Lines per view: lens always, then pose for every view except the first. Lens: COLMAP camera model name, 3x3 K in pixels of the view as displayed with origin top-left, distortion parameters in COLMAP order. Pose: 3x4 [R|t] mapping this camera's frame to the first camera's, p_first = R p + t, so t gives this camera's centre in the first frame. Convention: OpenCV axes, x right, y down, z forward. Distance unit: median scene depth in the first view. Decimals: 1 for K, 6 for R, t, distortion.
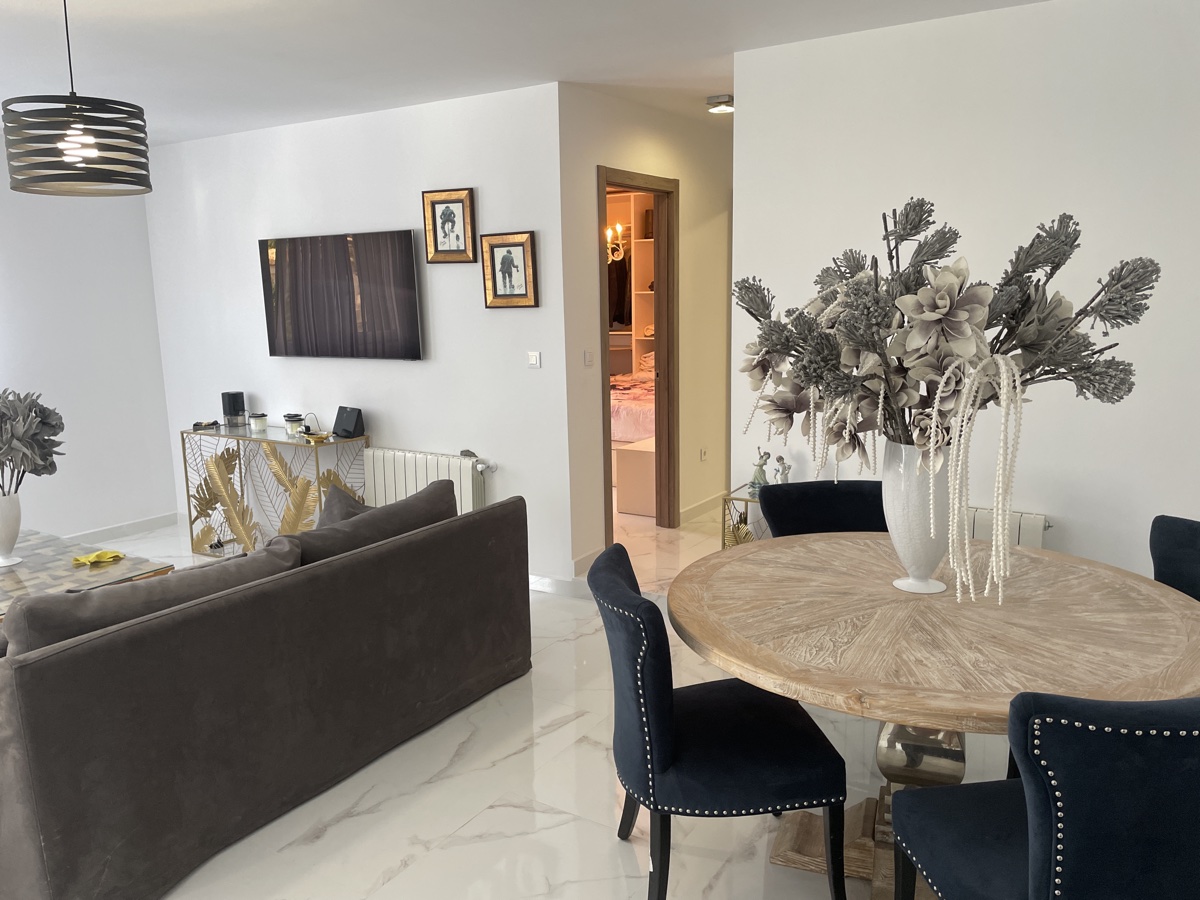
lens RADIAL K [[916.1, 0, 599.6], [0, 916.1, 451.7], [0, 0, 1]] dist [0.063508, -0.054775]
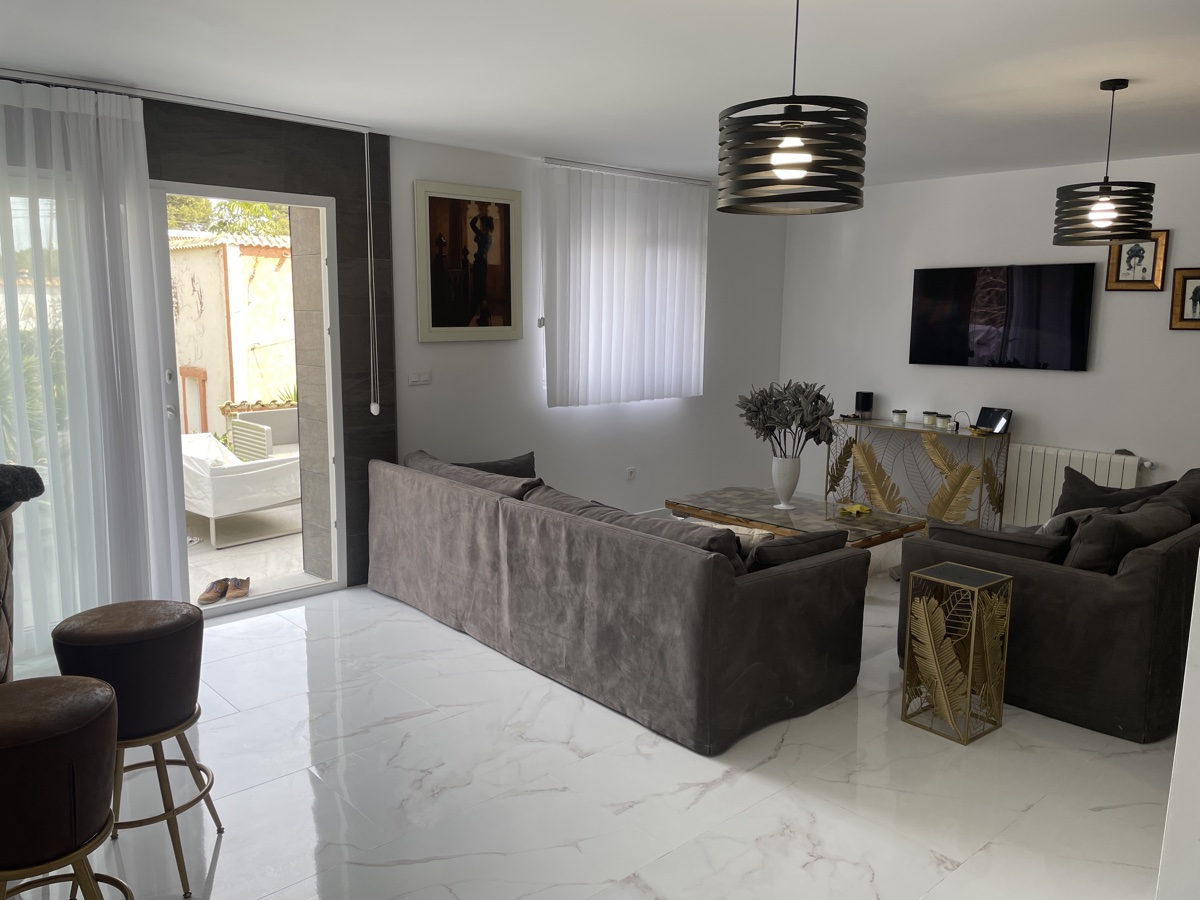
lens RADIAL K [[916.1, 0, 599.6], [0, 916.1, 447.7], [0, 0, 1]] dist [0.063508, -0.054775]
pose [[0.968351, 0.068413, -0.240033, -0.526583], [-0.075022, 0.997010, -0.018494, 0.070544], [0.238050, 0.035916, 0.970589, -0.323472]]
